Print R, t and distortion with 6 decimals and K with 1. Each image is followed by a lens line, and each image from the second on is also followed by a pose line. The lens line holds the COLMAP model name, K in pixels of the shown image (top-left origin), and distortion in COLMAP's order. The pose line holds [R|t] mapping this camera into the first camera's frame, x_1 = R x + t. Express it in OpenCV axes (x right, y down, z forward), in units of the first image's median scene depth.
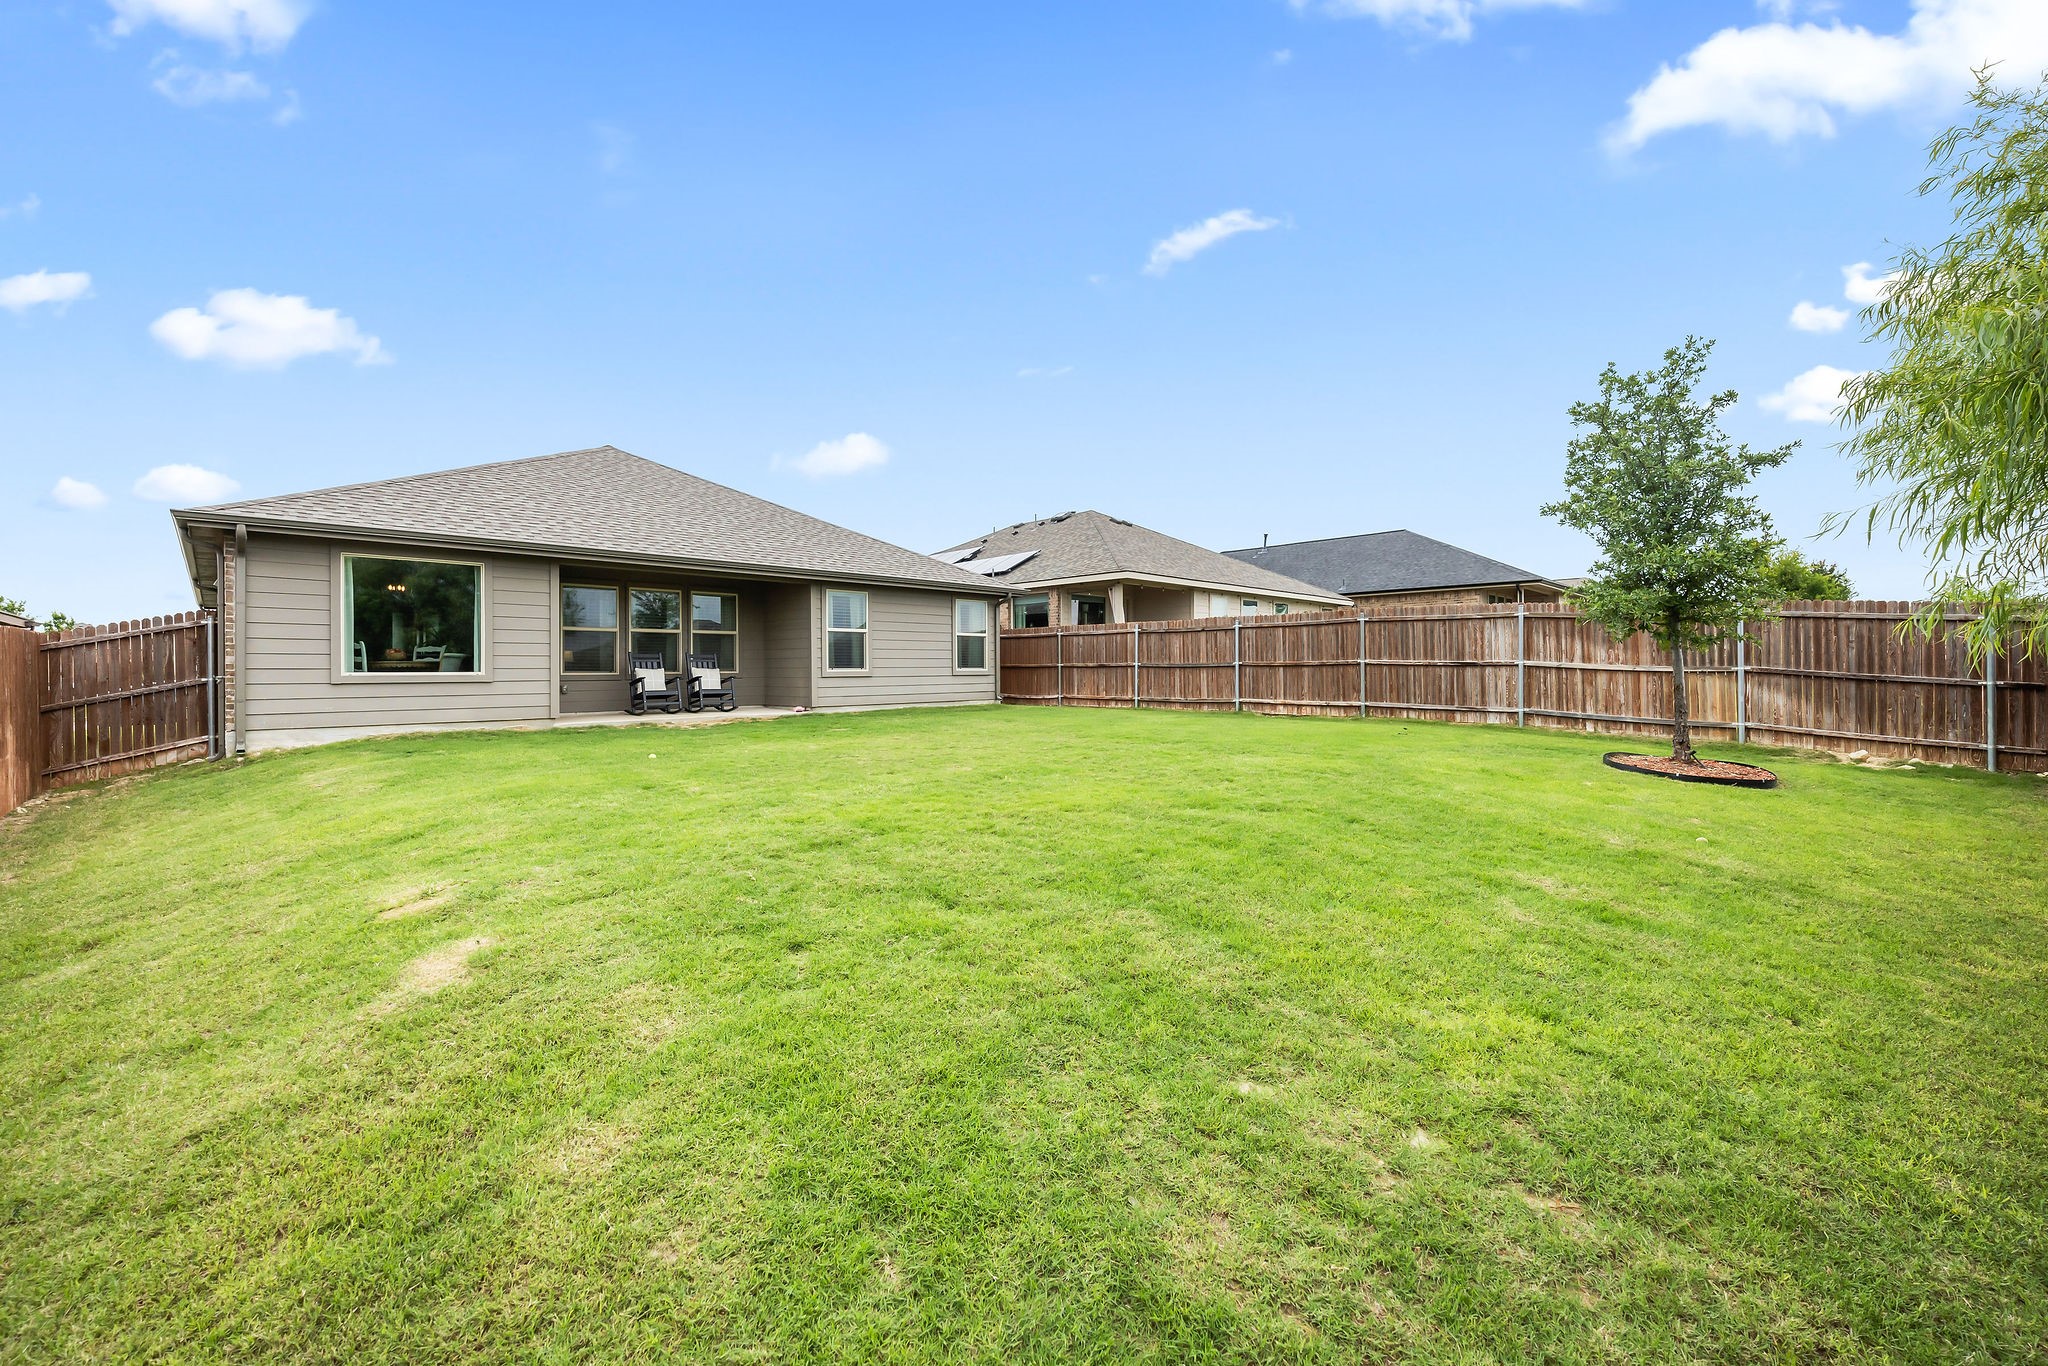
lens RADIAL K [[808.5, 0, 1021.4], [0, 808.5, 678.3], [0, 0, 1]] dist [-0.000183, -0.000046]
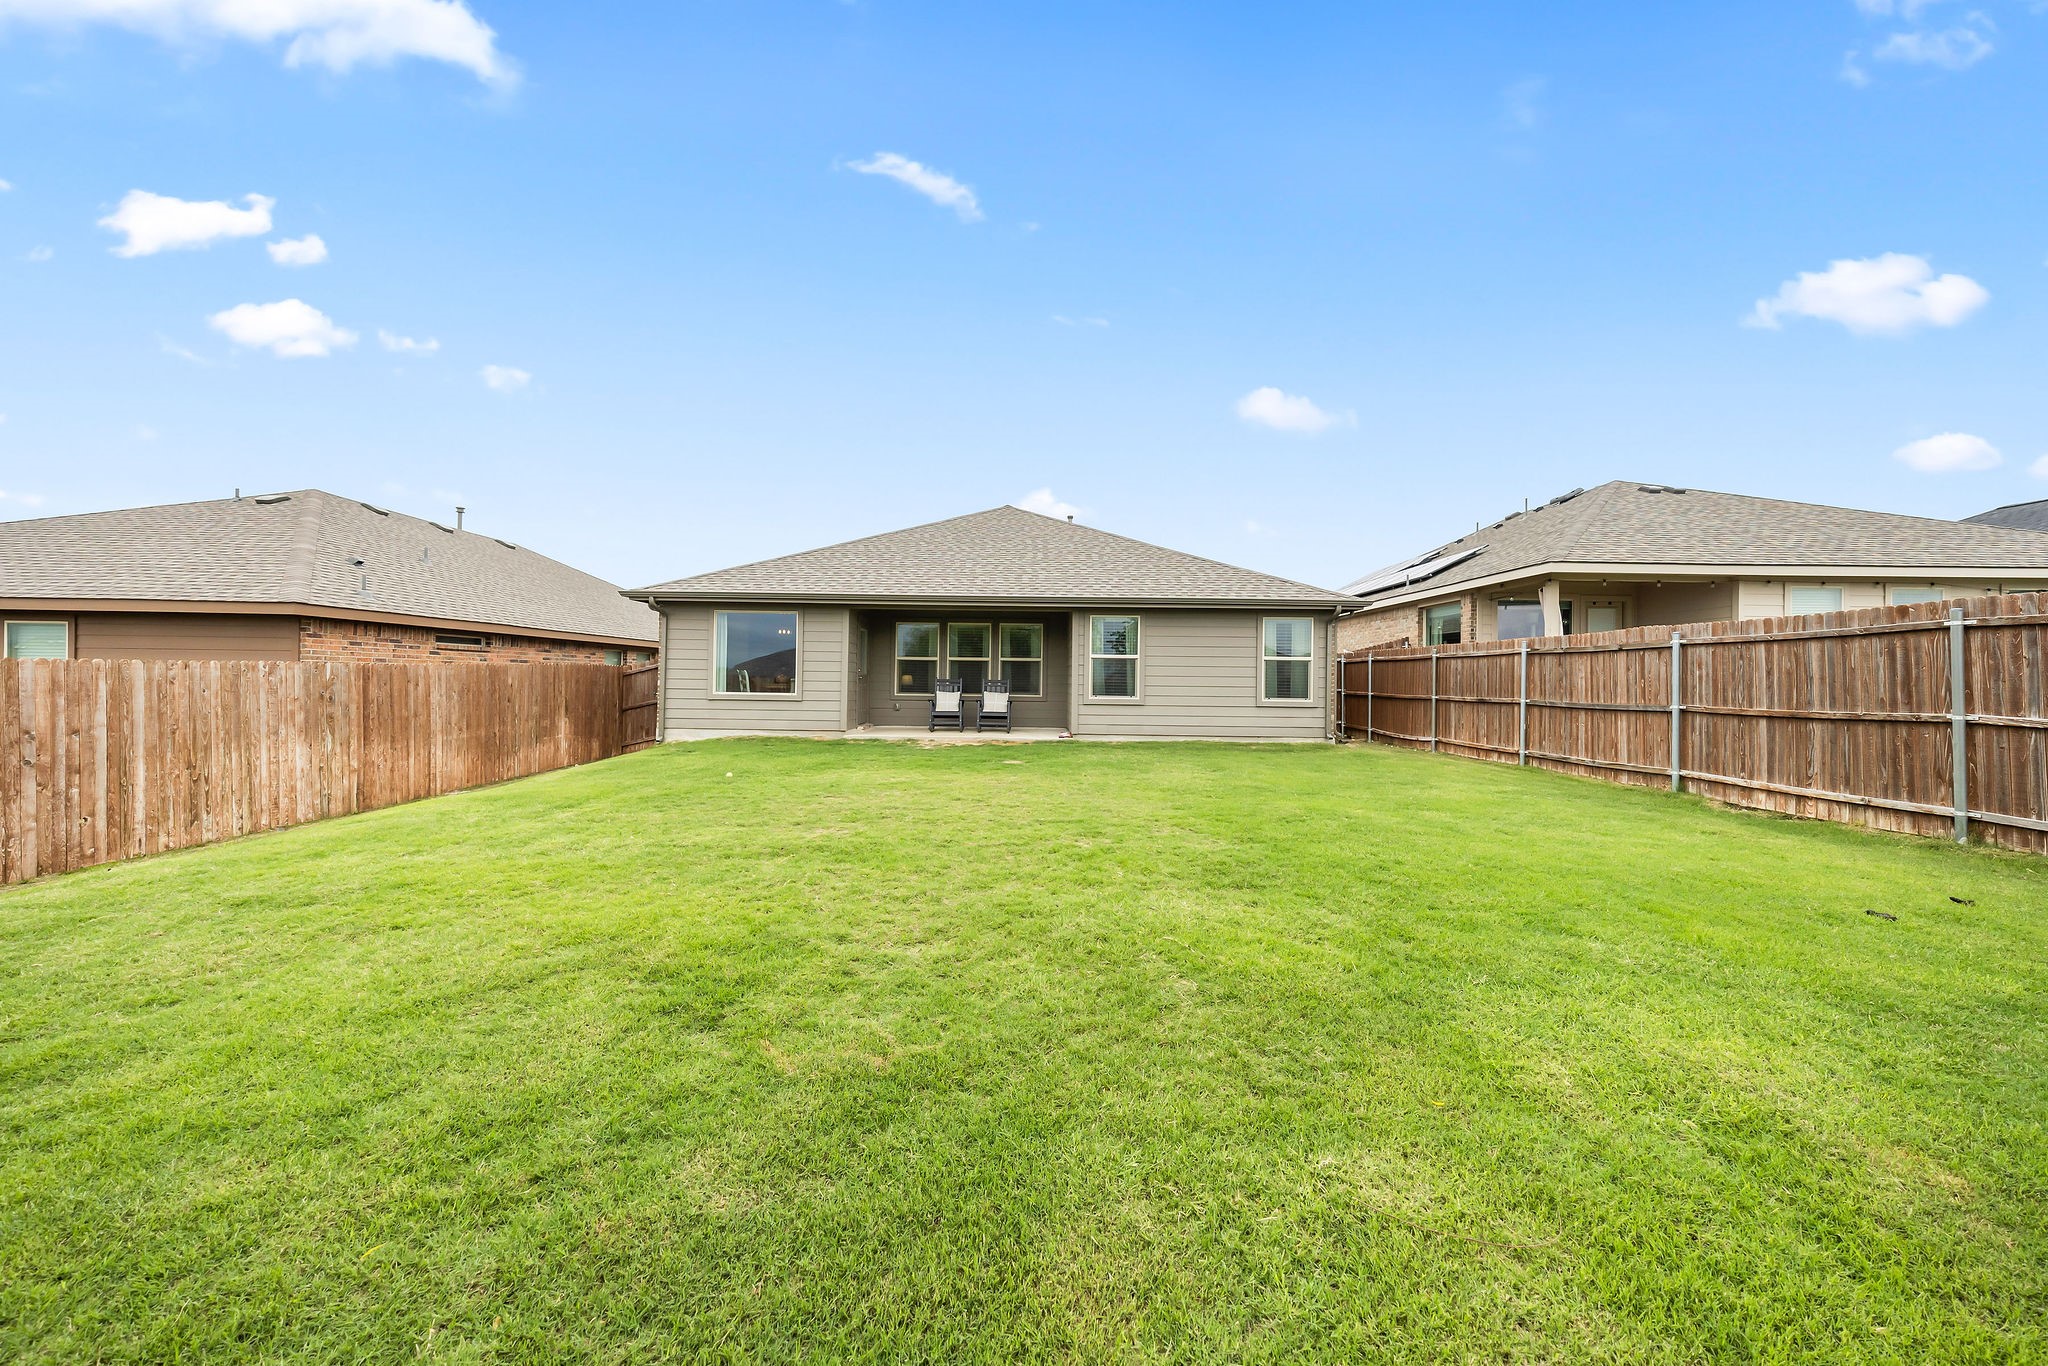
lens RADIAL K [[713.4, 0, 1021.3], [0, 713.4, 670.0], [0, 0, 1]] dist [-0.002797, -0.000309]
pose [[0.687557, 0.003921, -0.726120, 0.319375], [-0.025070, 0.999517, -0.018342, -0.024469], [0.725697, 0.030815, 0.687324, 0.328218]]
